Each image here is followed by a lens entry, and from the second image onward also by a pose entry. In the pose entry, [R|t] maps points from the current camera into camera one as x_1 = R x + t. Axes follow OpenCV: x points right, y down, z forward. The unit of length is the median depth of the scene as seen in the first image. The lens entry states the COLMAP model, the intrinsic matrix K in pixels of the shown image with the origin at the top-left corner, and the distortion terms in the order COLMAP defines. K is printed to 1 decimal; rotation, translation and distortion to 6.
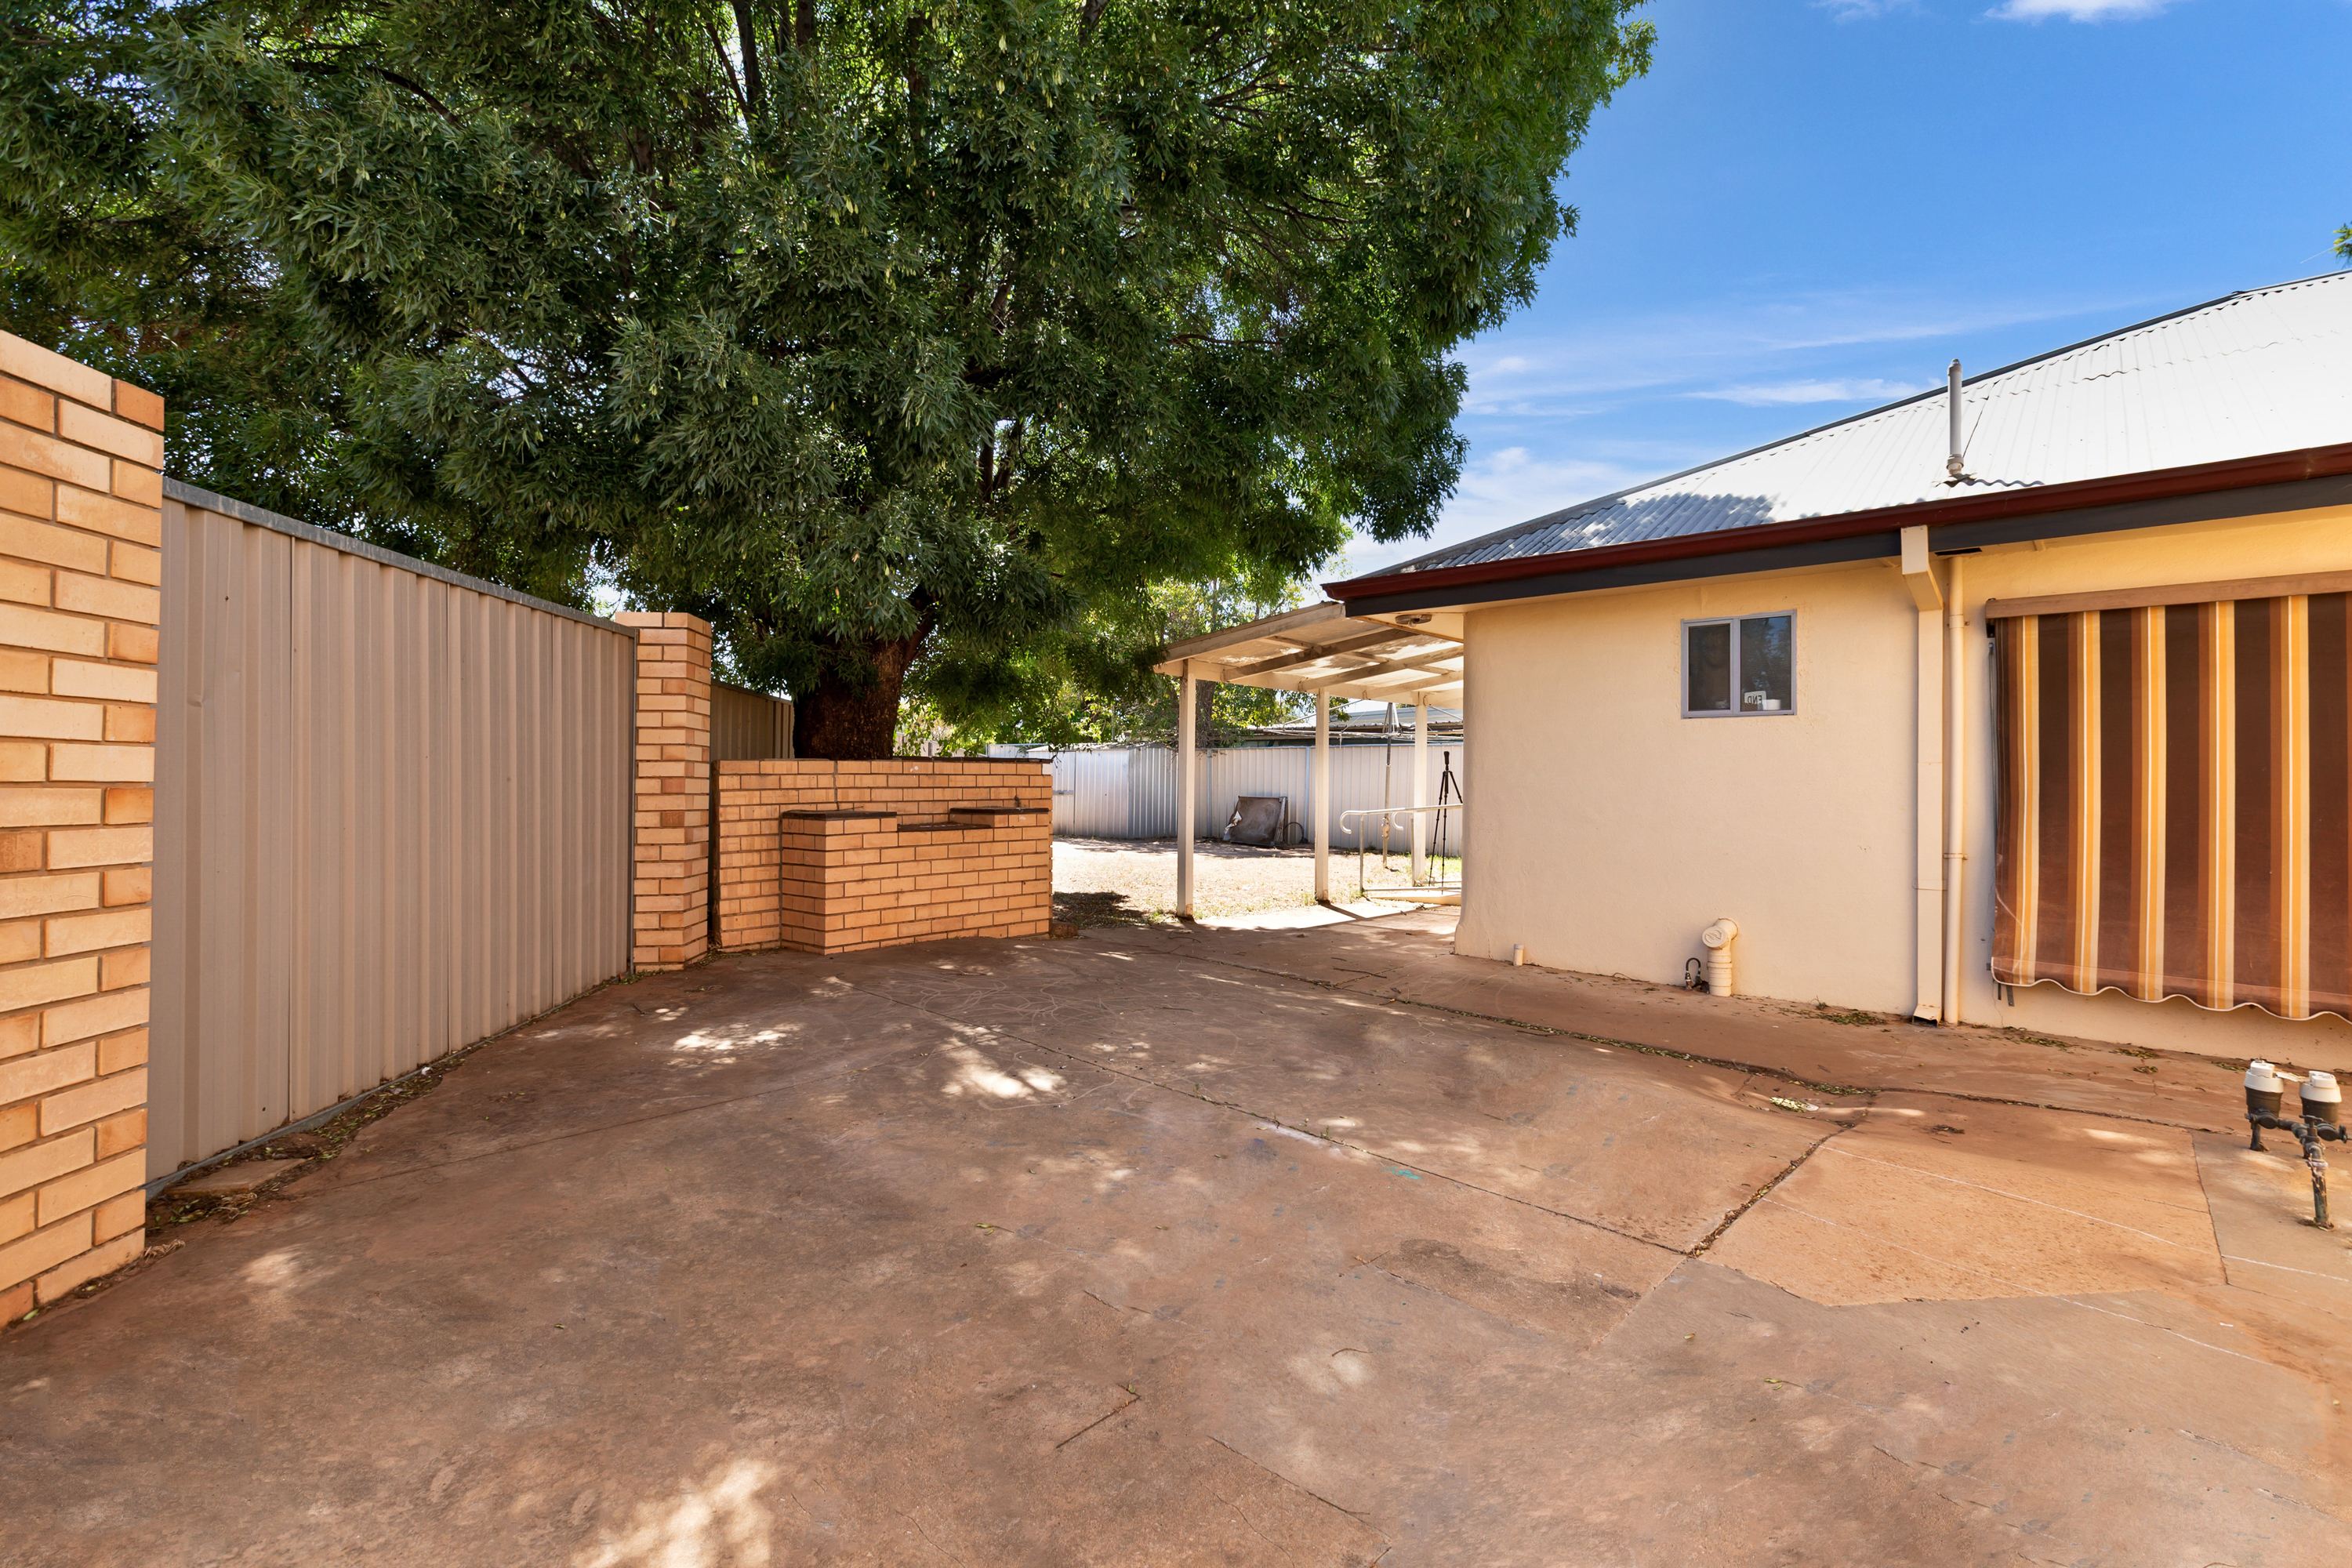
lens RADIAL K [[1094.4, 0, 1176.0], [0, 1094.4, 784.0], [0, 0, 1]] dist [0.001005, -0.000373]
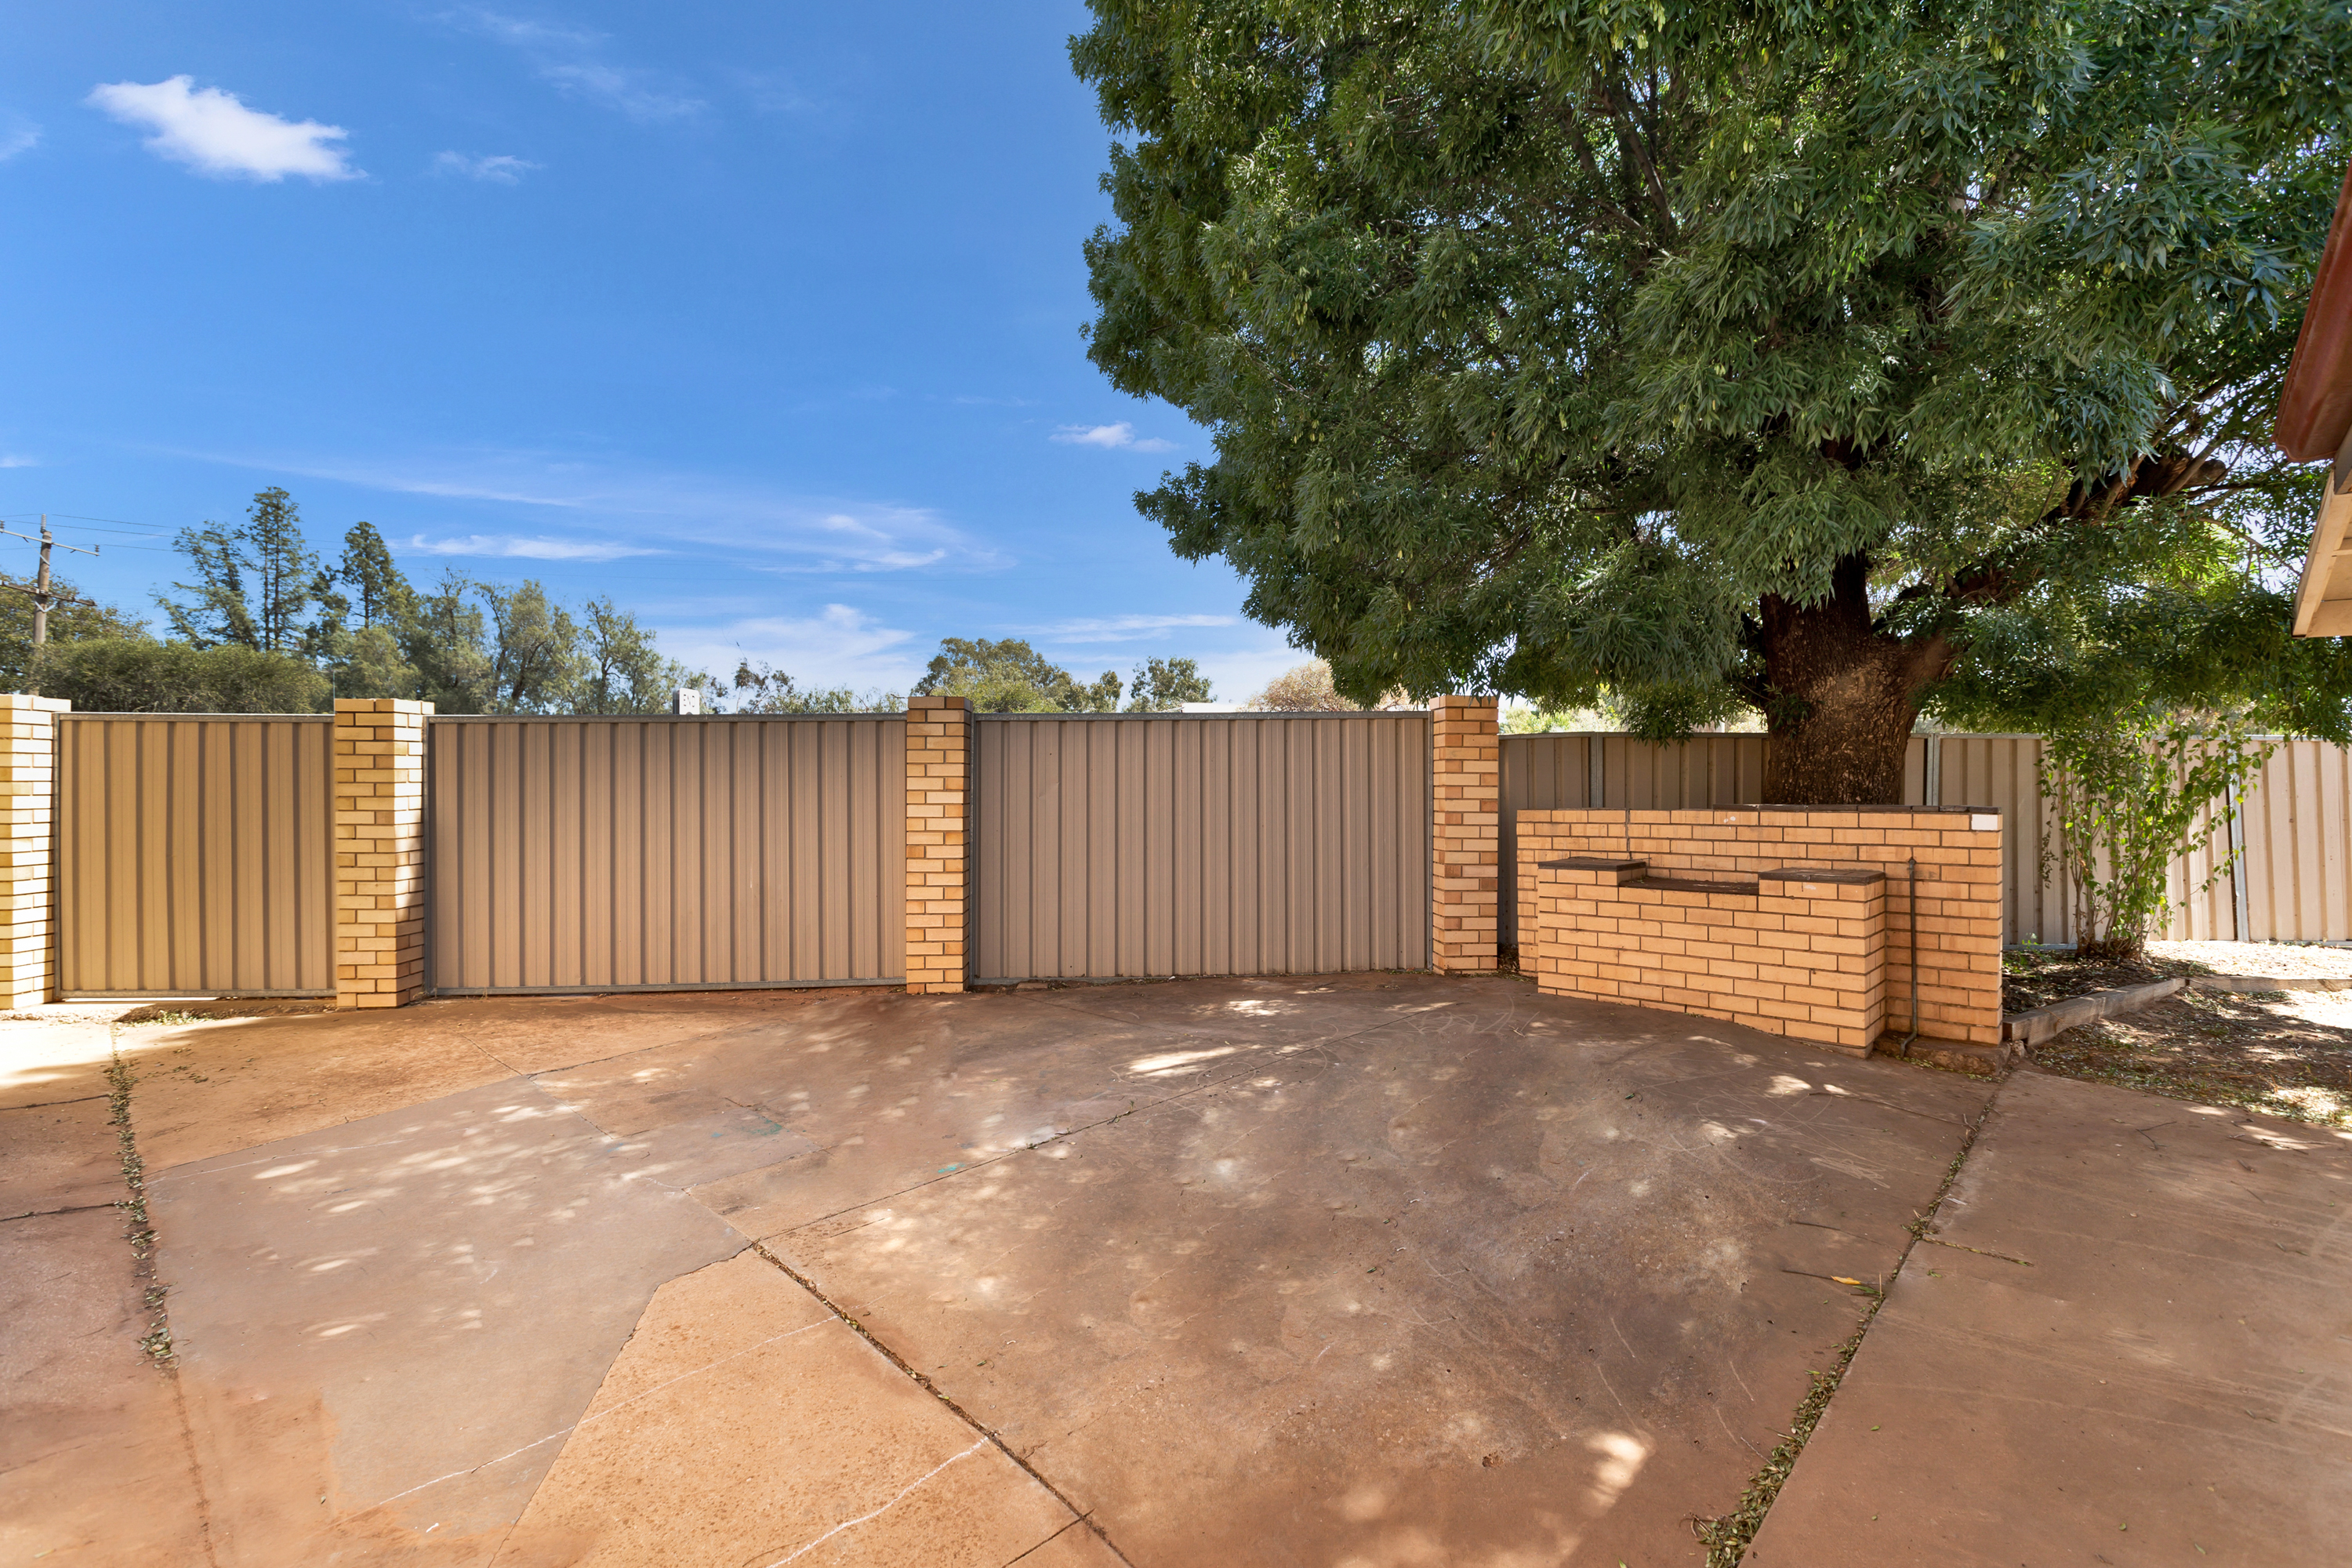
lens RADIAL K [[1094.4, 0, 1176.0], [0, 1094.4, 784.0], [0, 0, 1]] dist [0.001005, -0.000373]
pose [[-0.071776, -0.001443, -0.997420, 0.776546], [0.002029, 0.999997, -0.001592, -0.048258], [0.997419, -0.002138, -0.071773, 0.717206]]
